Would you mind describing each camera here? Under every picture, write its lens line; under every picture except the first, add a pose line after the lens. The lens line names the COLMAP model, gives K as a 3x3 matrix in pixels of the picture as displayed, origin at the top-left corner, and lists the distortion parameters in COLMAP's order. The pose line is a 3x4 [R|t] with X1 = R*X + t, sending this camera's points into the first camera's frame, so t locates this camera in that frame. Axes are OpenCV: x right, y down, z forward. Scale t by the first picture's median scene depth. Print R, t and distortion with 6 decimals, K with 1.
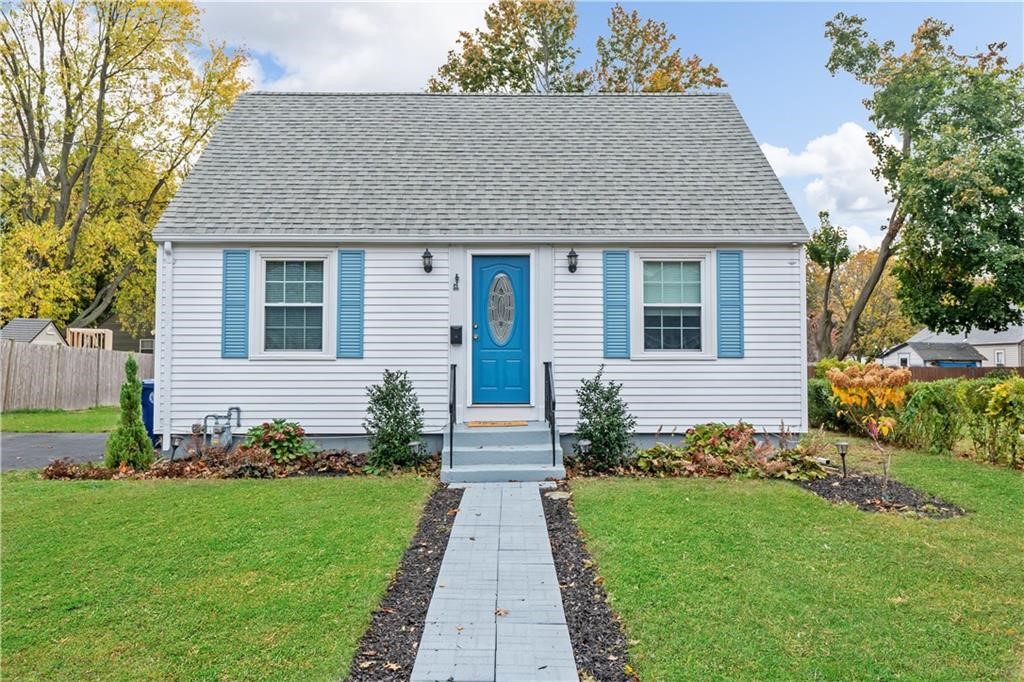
lens RADIAL K [[814.1, 0, 511.9], [0, 814.1, 305.3], [0, 0, 1]] dist [0.008374, 0.006573]
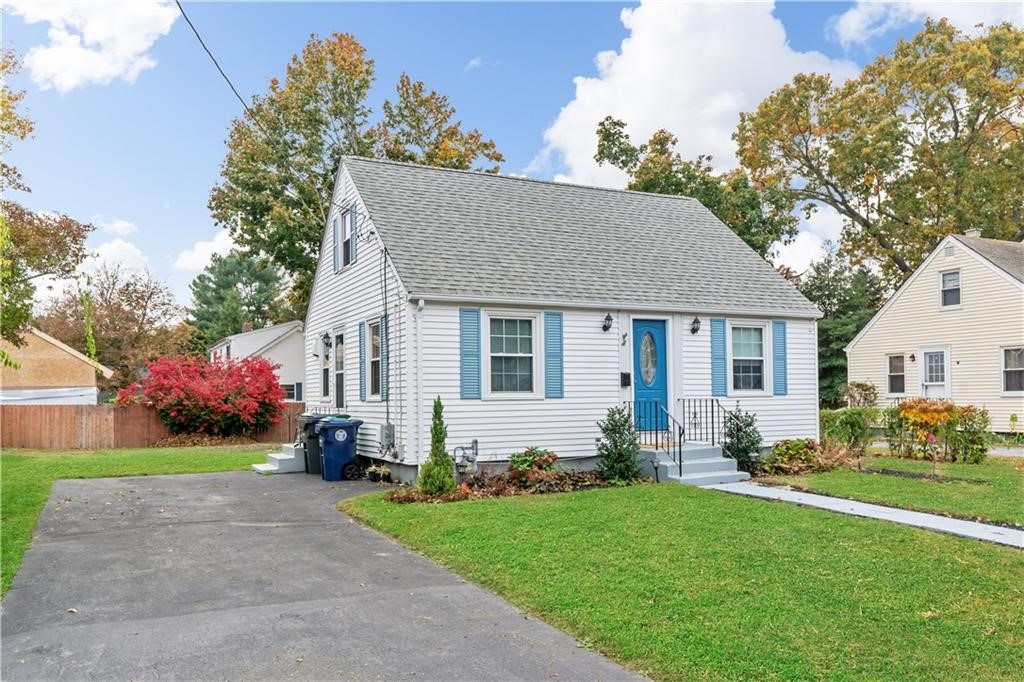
lens RADIAL K [[809.2, 0, 512.0], [0, 809.2, 341.0], [0, 0, 1]] dist [-0.030975, -0.000746]
pose [[0.902464, 0.019741, 0.430312, -0.787510], [-0.015371, 0.999789, -0.013629, -0.004913], [-0.430490, 0.005685, 0.902577, -0.097437]]
